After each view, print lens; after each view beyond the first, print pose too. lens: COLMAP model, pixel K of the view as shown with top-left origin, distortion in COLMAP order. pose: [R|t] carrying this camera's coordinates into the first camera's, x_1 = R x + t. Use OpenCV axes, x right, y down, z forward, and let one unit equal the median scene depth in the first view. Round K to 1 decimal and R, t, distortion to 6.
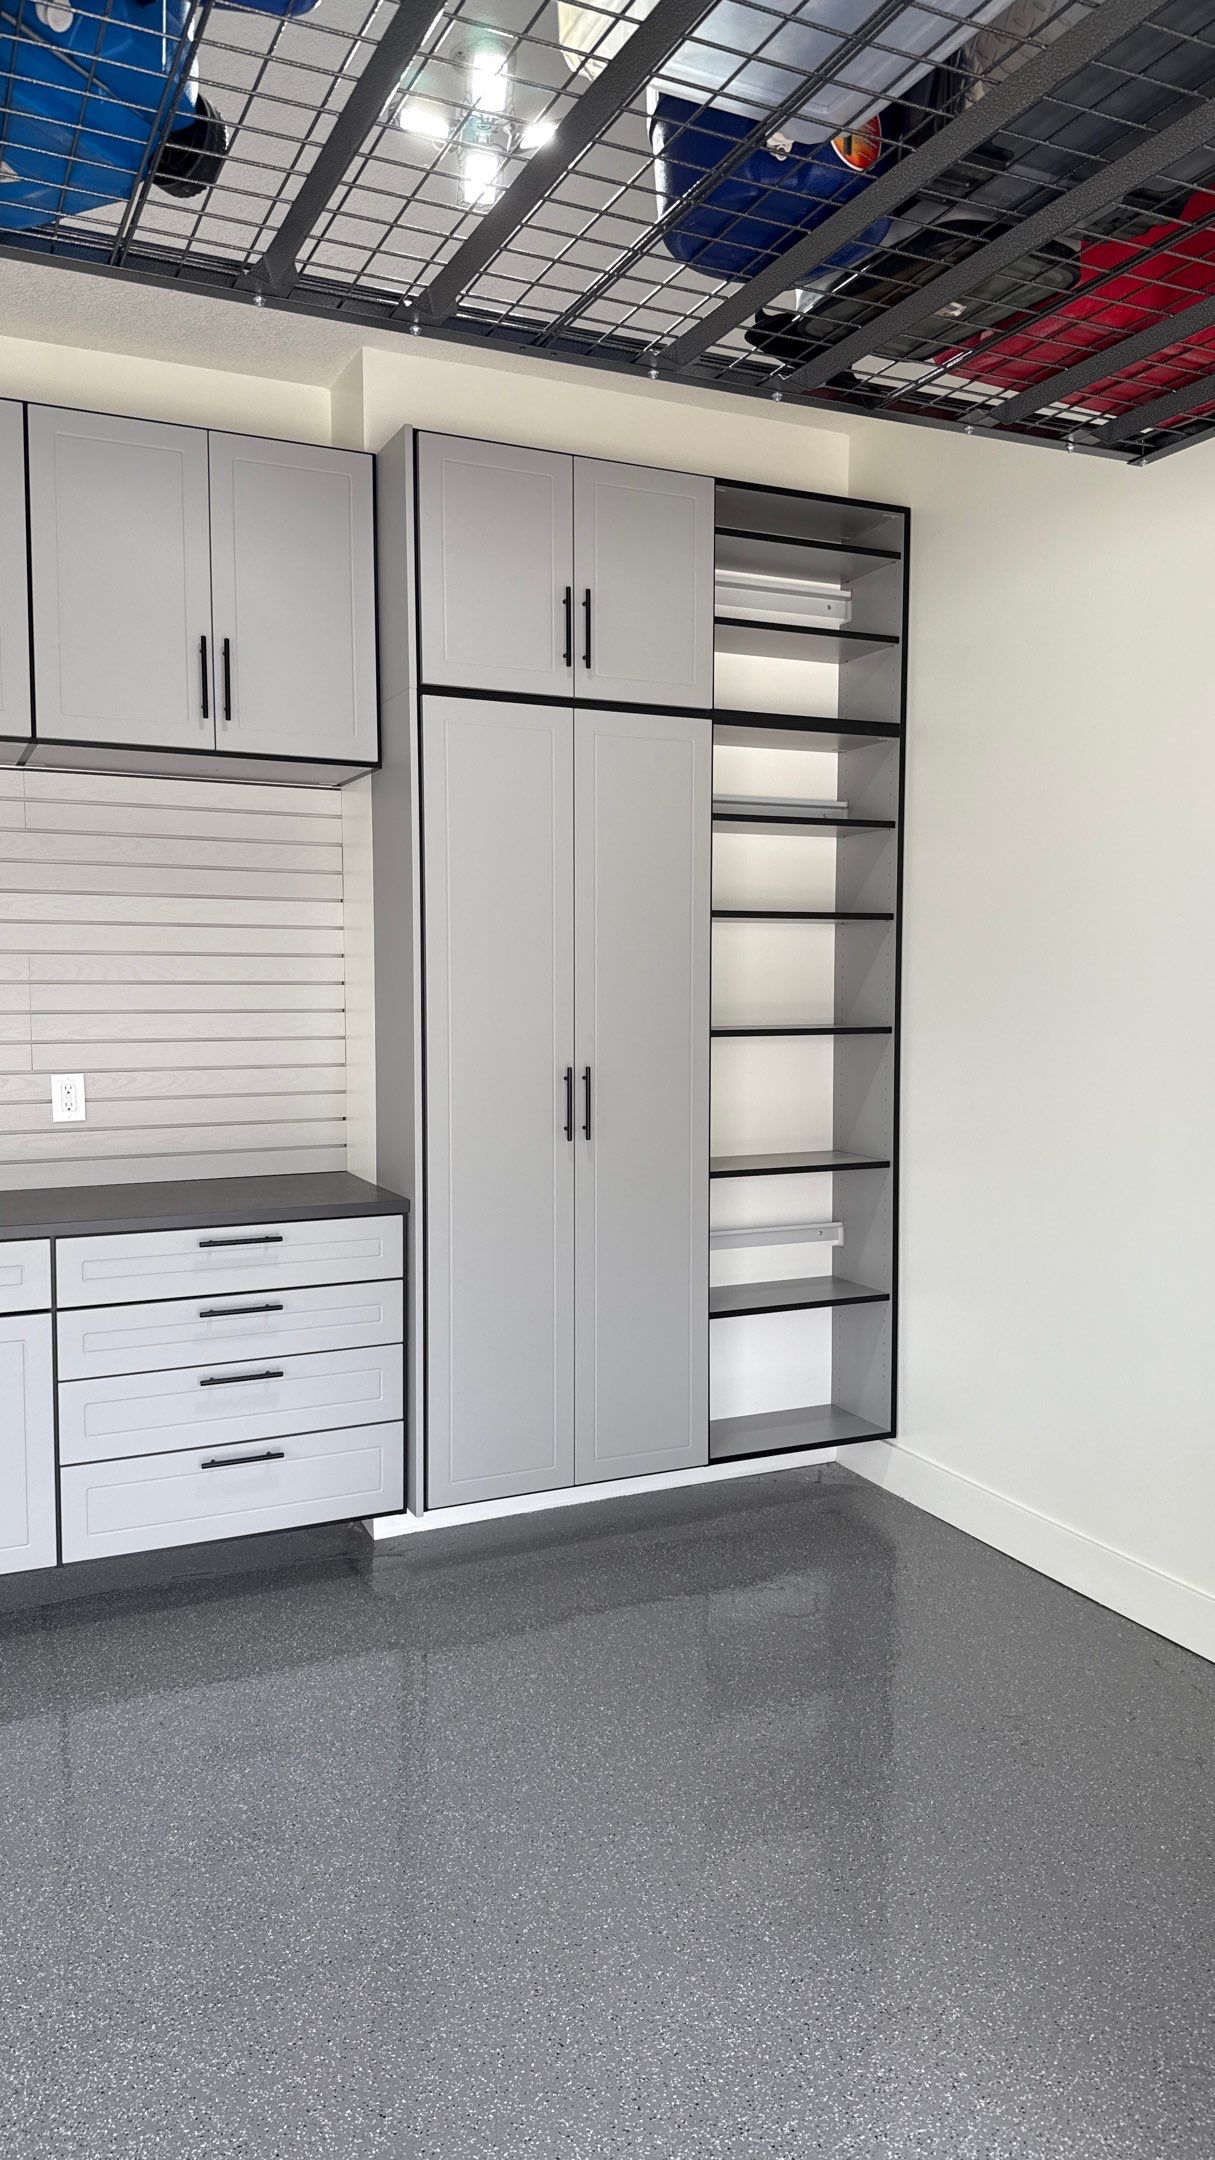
lens RADIAL K [[1507.0, 0, 613.8], [0, 1507.0, 1095.1], [0, 0, 1]] dist [0.073995, -0.091427]
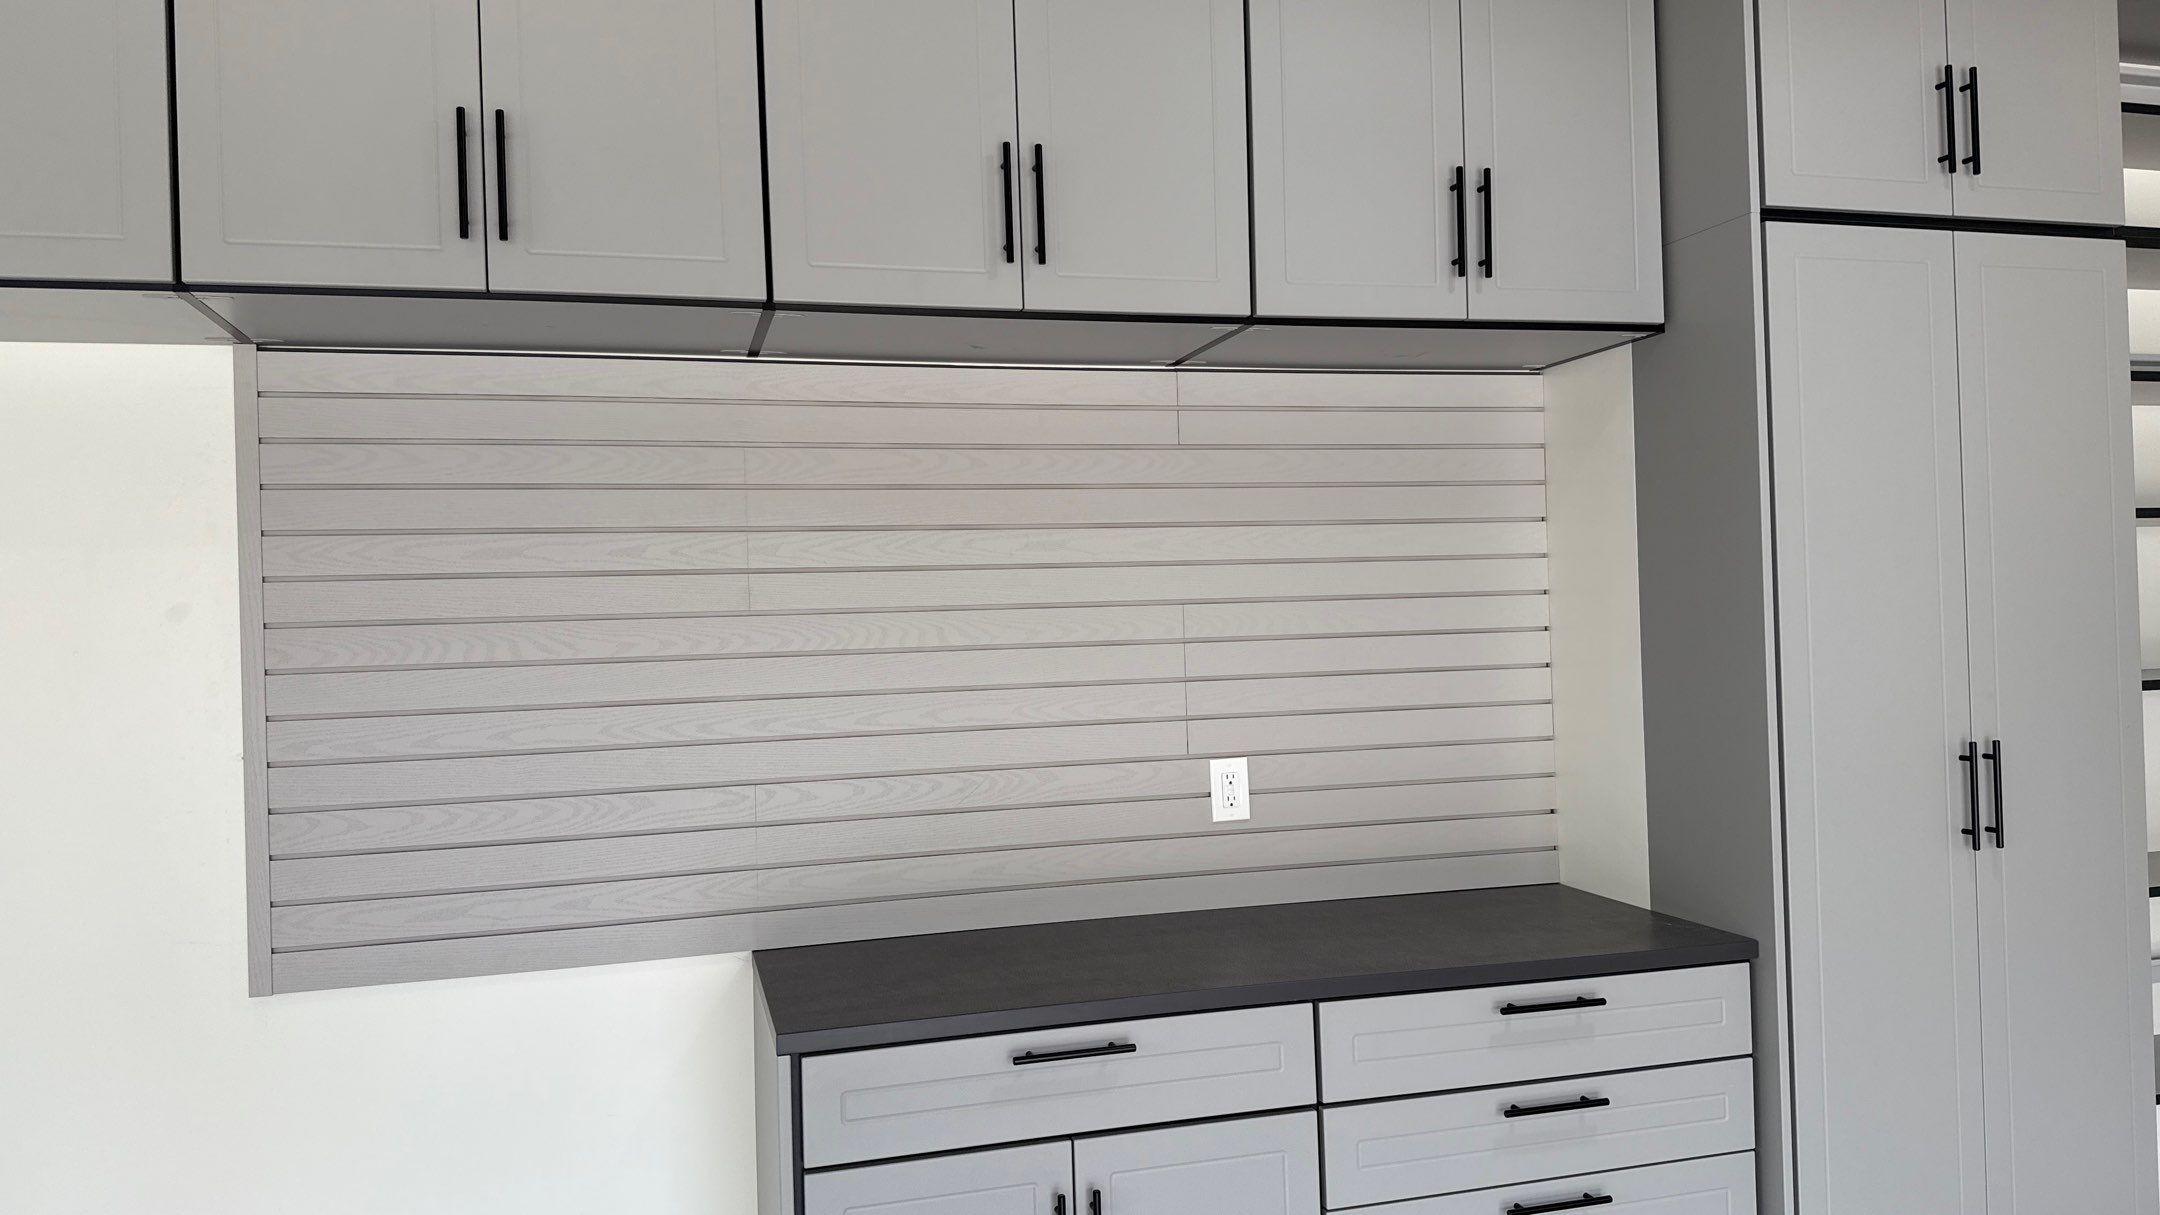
lens RADIAL K [[1507.0, 0, 1072.0], [0, 1507.0, 618.1], [0, 0, 1]] dist [0.073995, -0.091427]
pose [[0.984644, -0.030657, -0.171862, -0.302042], [0.017859, 0.996984, -0.075521, -0.028305], [0.173659, 0.071292, 0.982222, 0.233266]]
